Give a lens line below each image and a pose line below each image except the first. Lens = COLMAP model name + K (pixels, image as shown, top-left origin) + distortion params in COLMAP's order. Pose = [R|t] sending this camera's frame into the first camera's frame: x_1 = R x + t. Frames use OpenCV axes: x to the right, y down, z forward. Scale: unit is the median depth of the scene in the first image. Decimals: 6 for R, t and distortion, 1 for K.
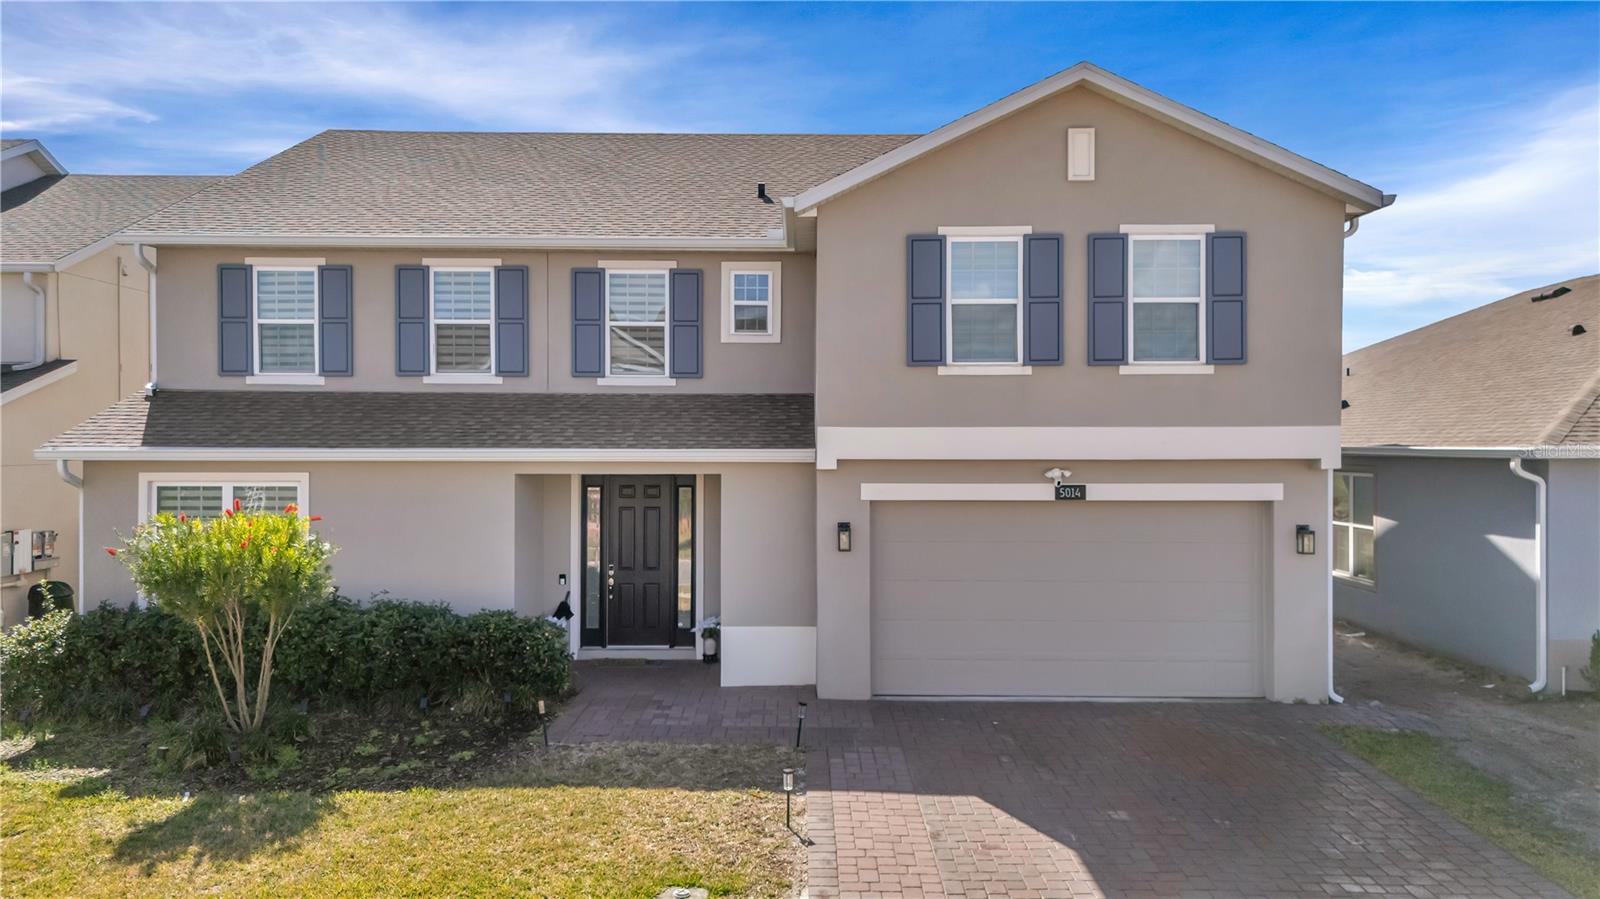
lens RADIAL K [[1187.9, 0, 799.2], [0, 1187.9, 470.1], [0, 0, 1]] dist [0.046231, 0.000443]
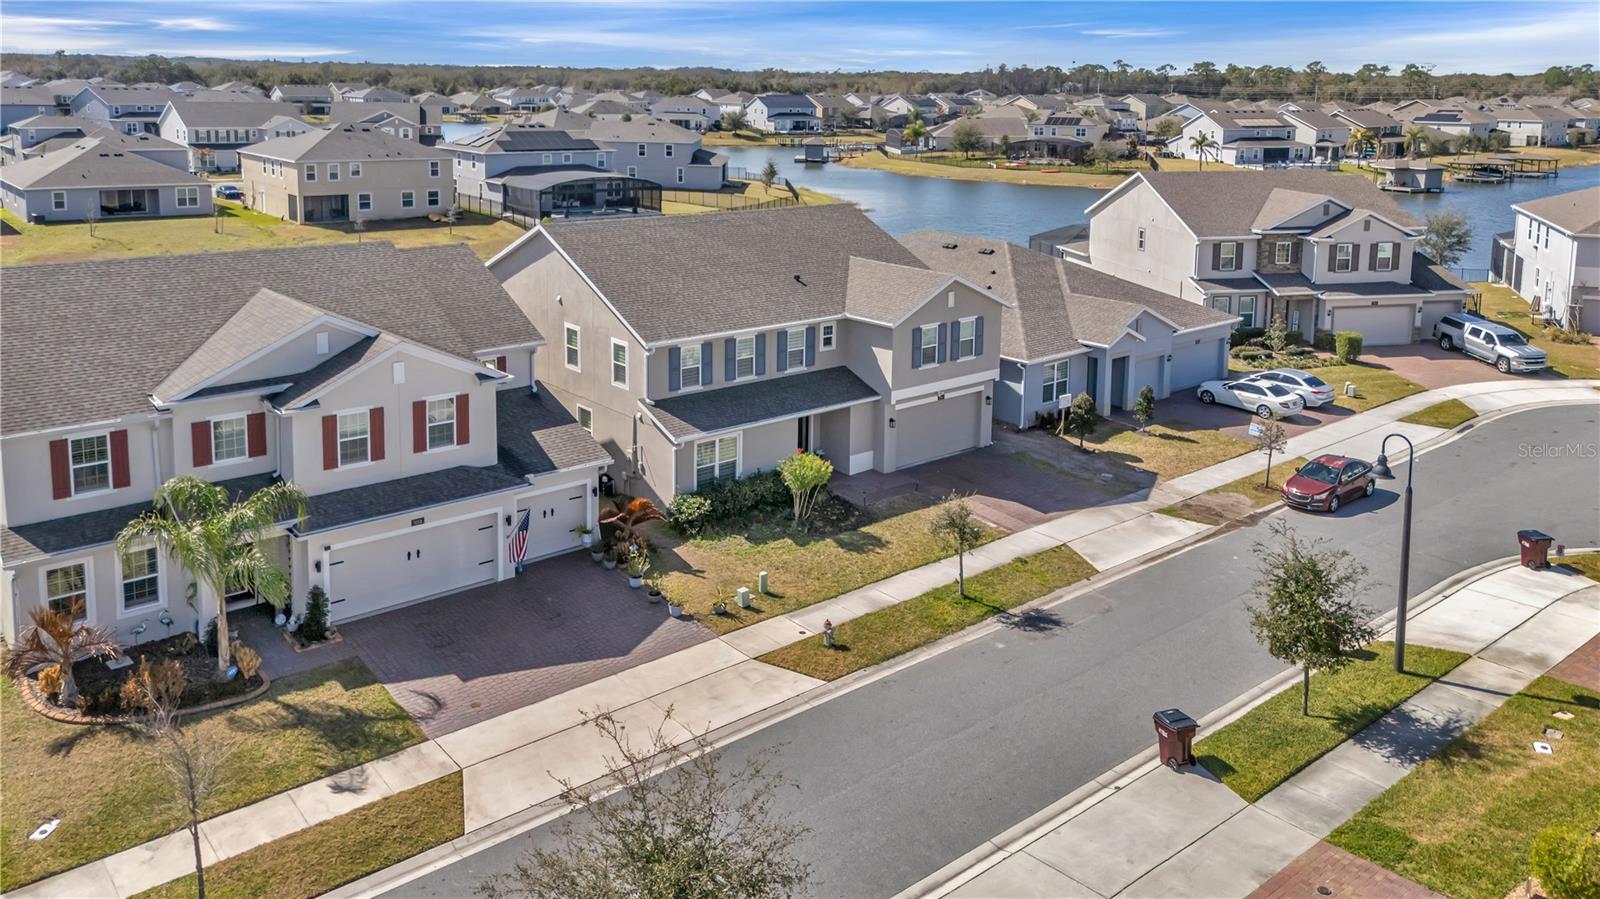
lens RADIAL K [[1217.9, 0, 812.1], [0, 1217.9, 278.3], [0, 0, 1]] dist [0.060688, -0.002803]
pose [[0.757844, -0.091528, 0.645984, -2.167629], [-0.004622, 0.989333, 0.145599, -0.789265], [-0.652420, -0.113327, 0.749337, -1.231579]]
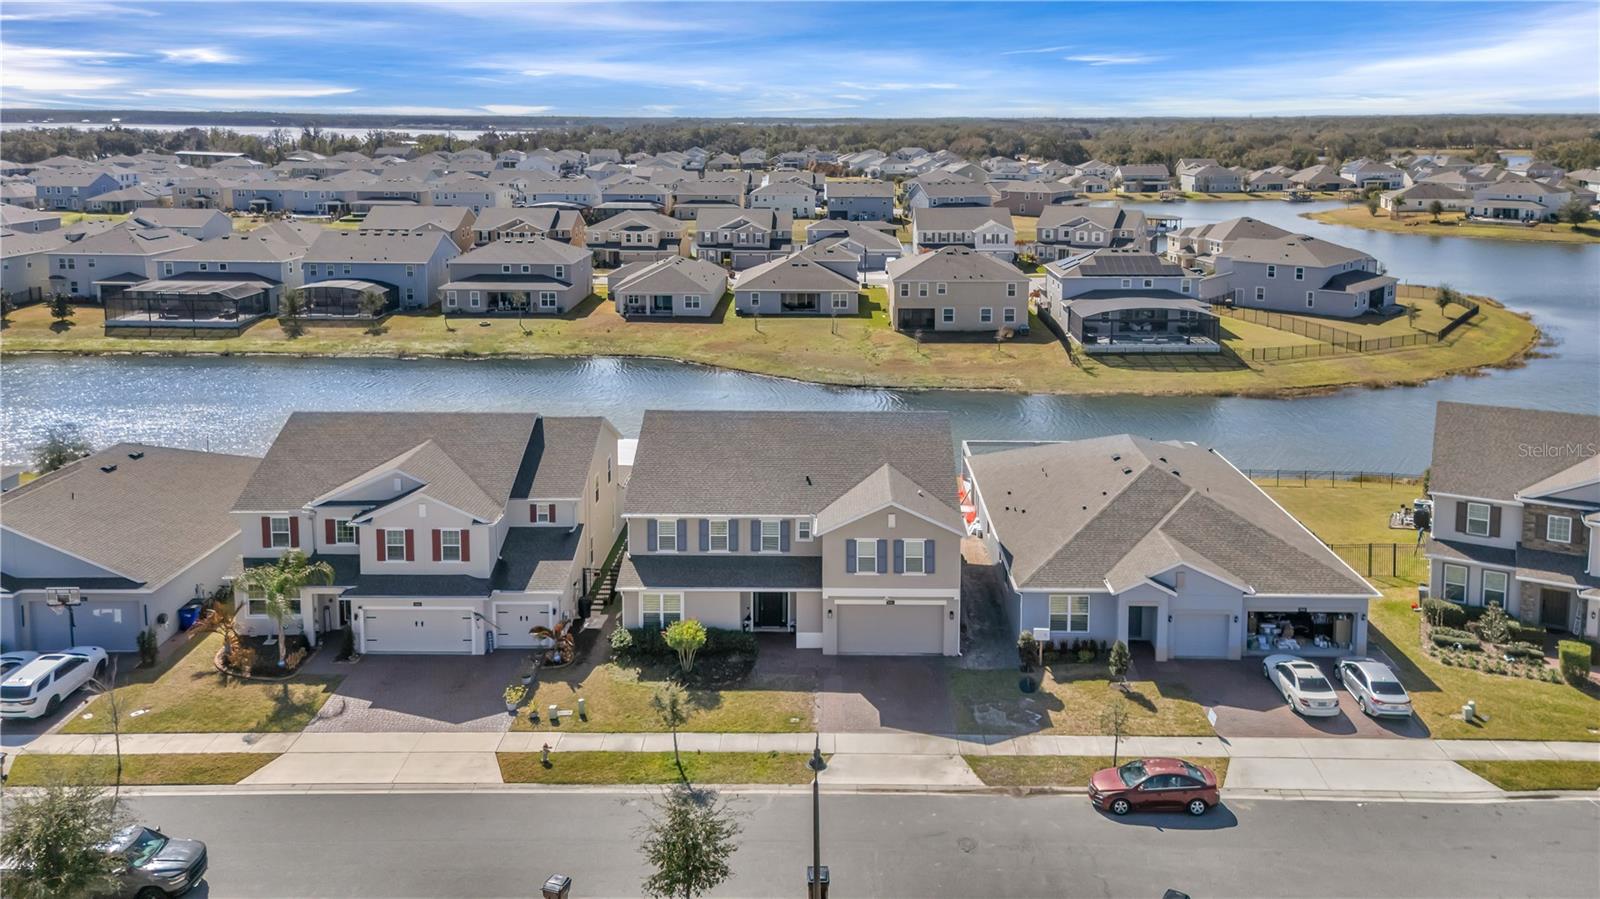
lens RADIAL K [[1201.0, 0, 818.6], [0, 1201.0, 339.6], [0, 0, 1]] dist [0.093603, -0.067453]
pose [[0.999880, 0.005803, -0.014337, 0.053234], [-0.003493, 0.987730, 0.156134, -1.394882], [0.015067, -0.156065, 0.987632, -2.631331]]
